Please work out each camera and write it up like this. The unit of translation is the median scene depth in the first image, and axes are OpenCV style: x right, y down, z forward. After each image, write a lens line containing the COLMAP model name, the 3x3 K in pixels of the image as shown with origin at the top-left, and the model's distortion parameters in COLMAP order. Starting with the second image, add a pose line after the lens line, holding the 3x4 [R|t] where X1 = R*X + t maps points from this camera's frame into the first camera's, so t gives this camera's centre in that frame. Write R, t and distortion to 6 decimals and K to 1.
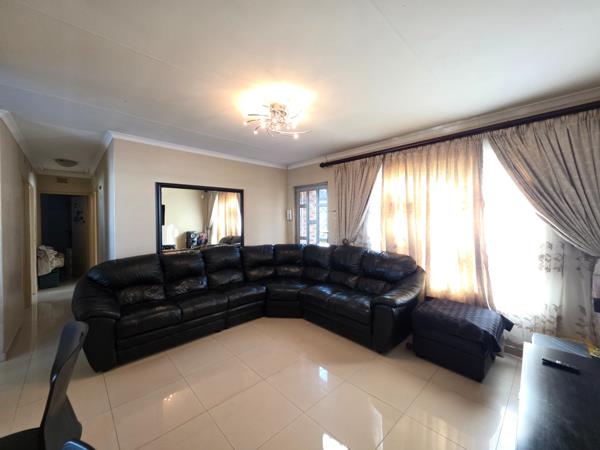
lens RADIAL K [[240.9, 0, 298.8], [0, 240.9, 221.6], [0, 0, 1]] dist [0.000007, 0.000008]
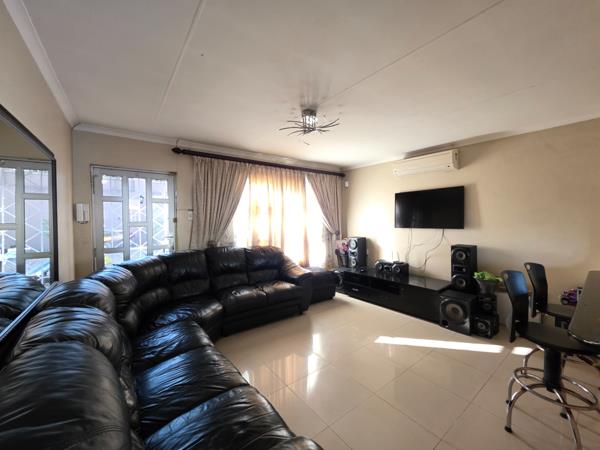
lens RADIAL K [[240.9, 0, 299.3], [0, 240.9, 223.1], [0, 0, 1]] dist [0.000007, 0.000008]
pose [[0.110046, -0.007948, 0.993895, -0.731809], [0.023350, 0.999713, 0.005409, 0.008284], [-0.993652, 0.022613, 0.110200, 0.598827]]
